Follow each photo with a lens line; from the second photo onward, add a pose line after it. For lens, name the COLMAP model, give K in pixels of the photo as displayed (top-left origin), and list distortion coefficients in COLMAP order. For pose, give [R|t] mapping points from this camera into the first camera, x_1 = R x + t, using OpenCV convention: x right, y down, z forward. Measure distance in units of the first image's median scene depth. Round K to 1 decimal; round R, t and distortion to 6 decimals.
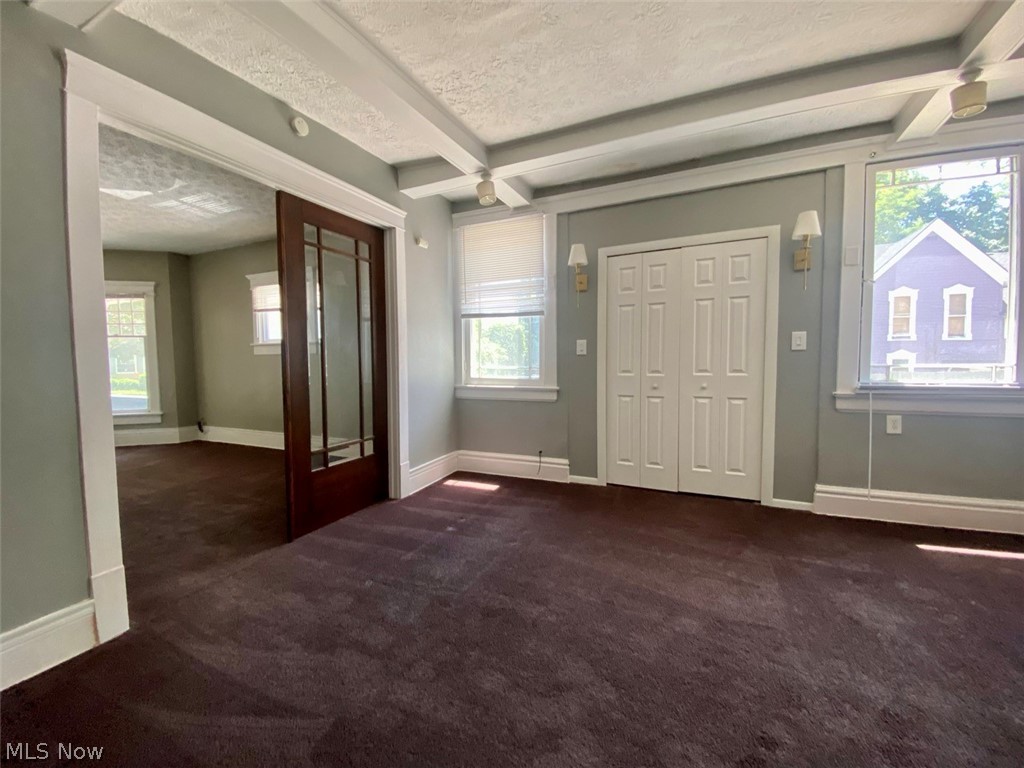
lens RADIAL K [[424.3, 0, 509.2], [0, 424.3, 382.9], [0, 0, 1]] dist [-0.001929, -0.000411]
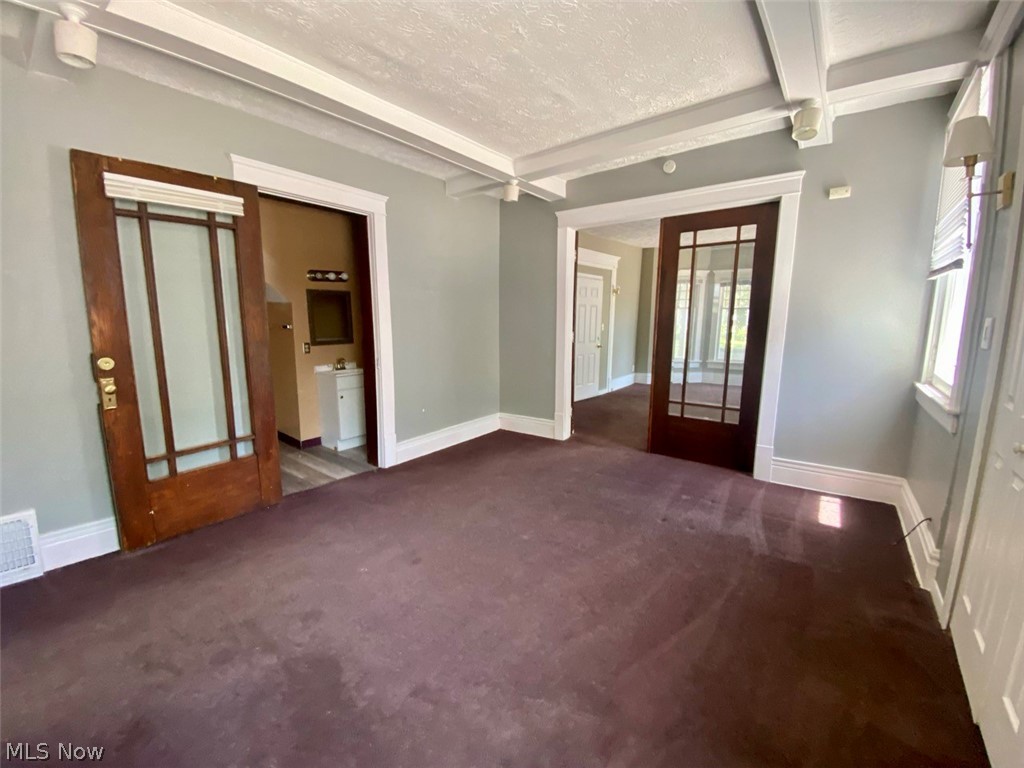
lens RADIAL K [[424.3, 0, 509.2], [0, 424.3, 382.9], [0, 0, 1]] dist [-0.001929, -0.000411]
pose [[-0.253705, 0.151653, -0.955320, 0.888296], [-0.055636, 0.983710, 0.170935, -0.094218], [0.965680, 0.096517, -0.241135, 0.732925]]
